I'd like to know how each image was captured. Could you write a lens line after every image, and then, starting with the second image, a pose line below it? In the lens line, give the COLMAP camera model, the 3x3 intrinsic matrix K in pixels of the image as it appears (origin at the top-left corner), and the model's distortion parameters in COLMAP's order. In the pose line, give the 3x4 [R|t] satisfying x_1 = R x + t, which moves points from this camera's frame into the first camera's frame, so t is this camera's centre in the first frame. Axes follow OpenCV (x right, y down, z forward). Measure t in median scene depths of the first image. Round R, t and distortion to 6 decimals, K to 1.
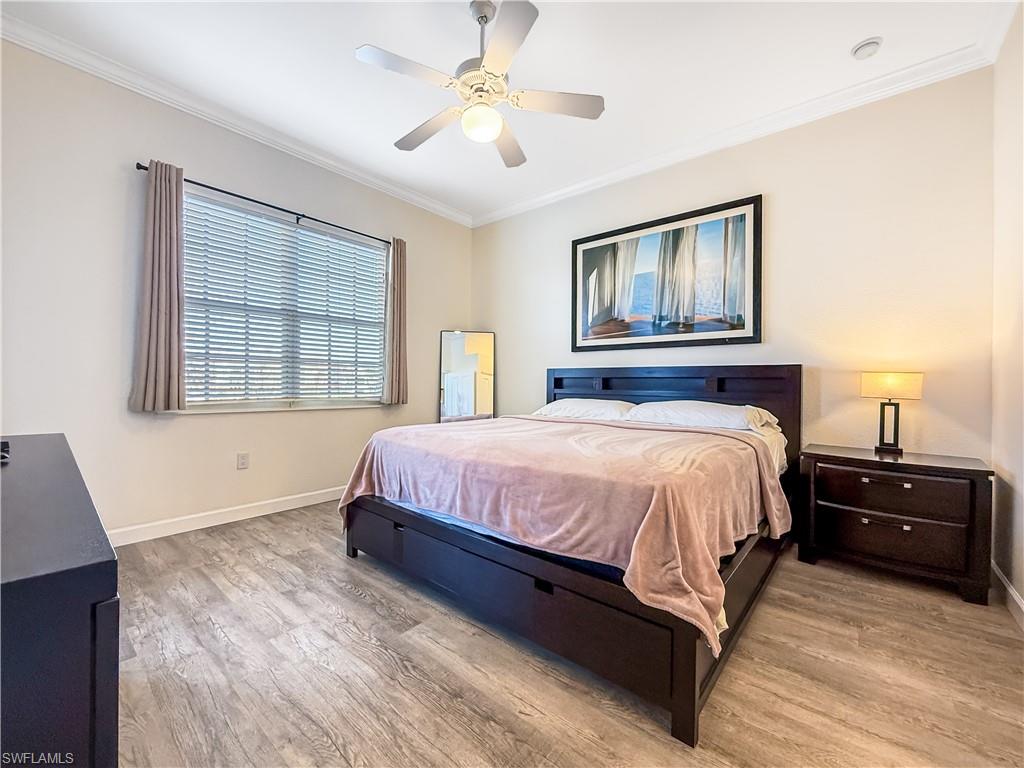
lens RADIAL K [[417.1, 0, 512.0], [0, 417.1, 384.0], [0, 0, 1]] dist [-0.015185, 0.000380]
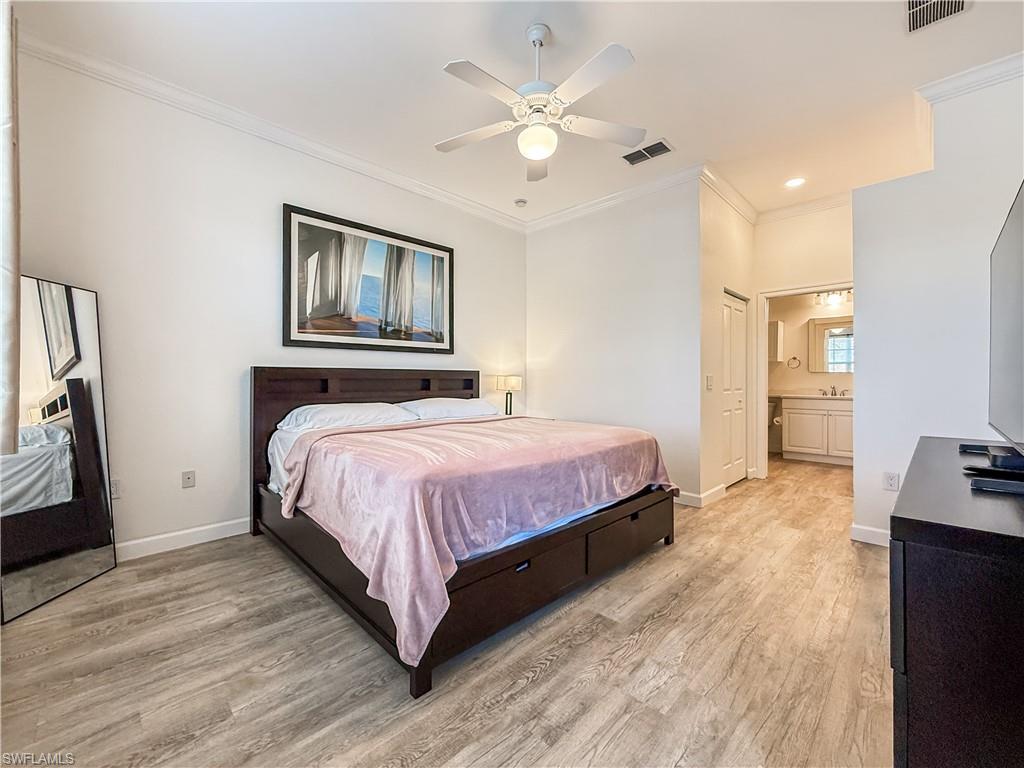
lens RADIAL K [[412.7, 0, 509.9], [0, 412.7, 379.5], [0, 0, 1]] dist [-0.013195, -0.000084]
pose [[0.095212, -0.011187, 0.995394, -0.752442], [0.004053, 0.999933, 0.010850, -0.026820], [-0.995449, 0.003002, 0.095251, 0.652568]]
